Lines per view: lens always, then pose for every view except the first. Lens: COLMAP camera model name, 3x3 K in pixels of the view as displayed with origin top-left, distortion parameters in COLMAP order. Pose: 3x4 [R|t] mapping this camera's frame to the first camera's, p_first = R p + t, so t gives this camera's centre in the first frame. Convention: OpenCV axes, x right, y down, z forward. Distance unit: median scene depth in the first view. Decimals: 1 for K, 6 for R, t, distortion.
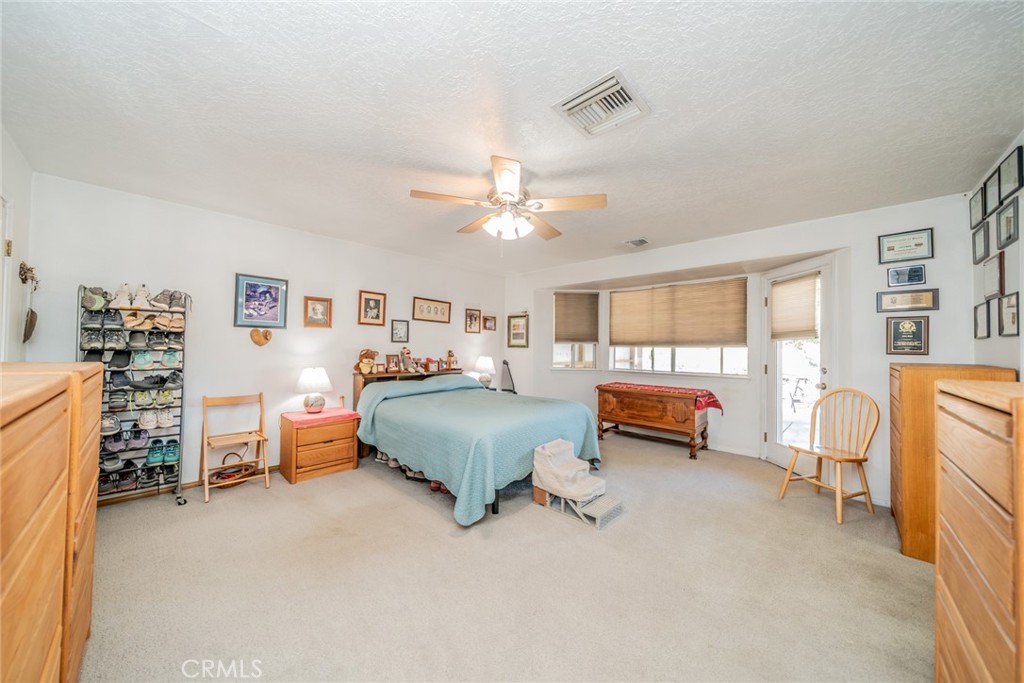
lens RADIAL K [[348.4, 0, 512.9], [0, 348.4, 341.5], [0, 0, 1]] dist [-0.006748, 0.000065]
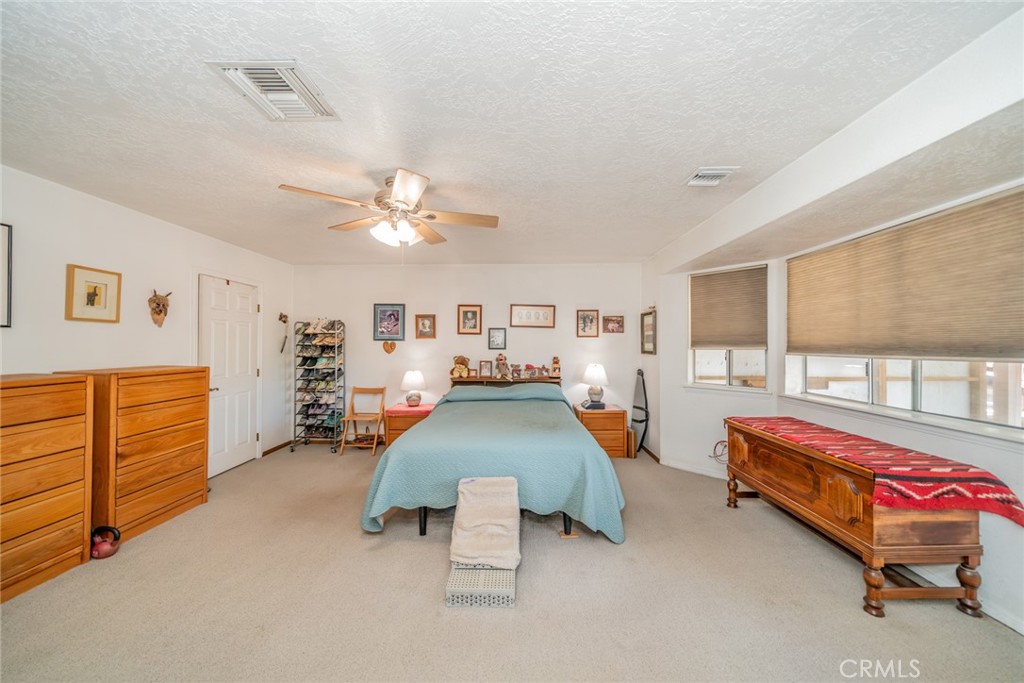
lens RADIAL K [[348.4, 0, 512.1], [0, 348.4, 342.0], [0, 0, 1]] dist [-0.006748, 0.000065]
pose [[0.664108, -0.014536, -0.747495, 0.507963], [0.018491, 0.999824, -0.003015, -0.015799], [0.747408, -0.011820, 0.664260, 0.340229]]
